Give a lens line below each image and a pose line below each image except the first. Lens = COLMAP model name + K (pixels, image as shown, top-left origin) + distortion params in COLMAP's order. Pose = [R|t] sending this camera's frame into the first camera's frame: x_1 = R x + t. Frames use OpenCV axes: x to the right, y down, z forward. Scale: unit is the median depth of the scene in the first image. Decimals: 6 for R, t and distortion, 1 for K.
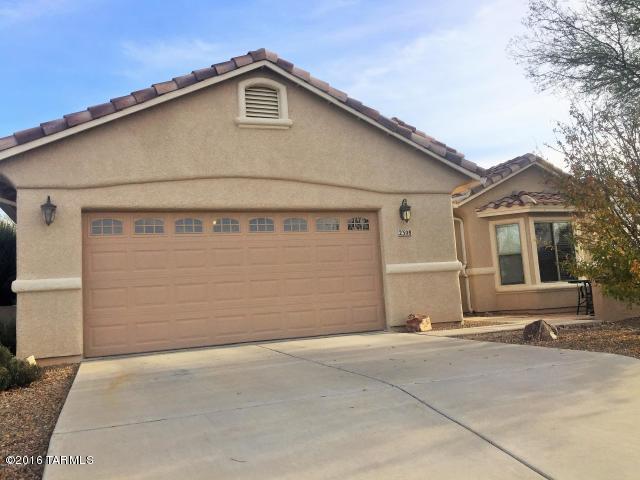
lens RADIAL K [[575.4, 0, 320.0], [0, 575.4, 240.0], [0, 0, 1]] dist [0.014572, 0.000521]
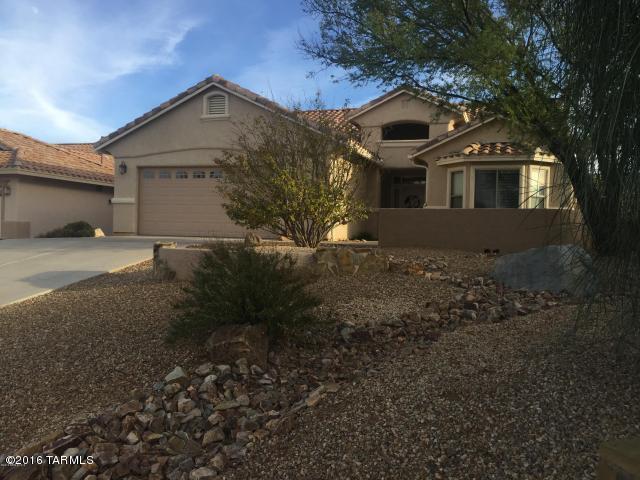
lens RADIAL K [[548.6, 0, 316.2], [0, 548.6, 236.0], [0, 0, 1]] dist [0.061843, -0.086877]
pose [[0.742419, 0.075005, -0.665724, 1.388056], [-0.010837, 0.994928, 0.100009, -0.009860], [0.669848, -0.067034, 0.739466, -0.092633]]
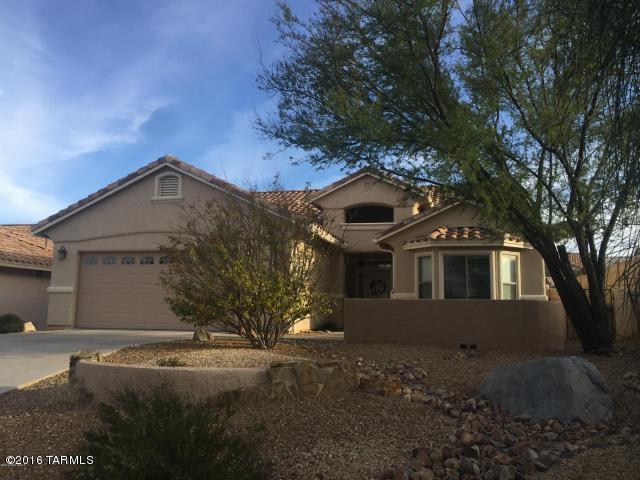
lens RADIAL K [[575.4, 0, 320.0], [0, 575.4, 240.0], [0, 0, 1]] dist [0.014572, 0.000521]
pose [[0.790082, -0.018106, -0.612734, 1.352934], [-0.008672, 0.999134, -0.040706, -0.020596], [0.612940, 0.037475, 0.789241, -0.047980]]
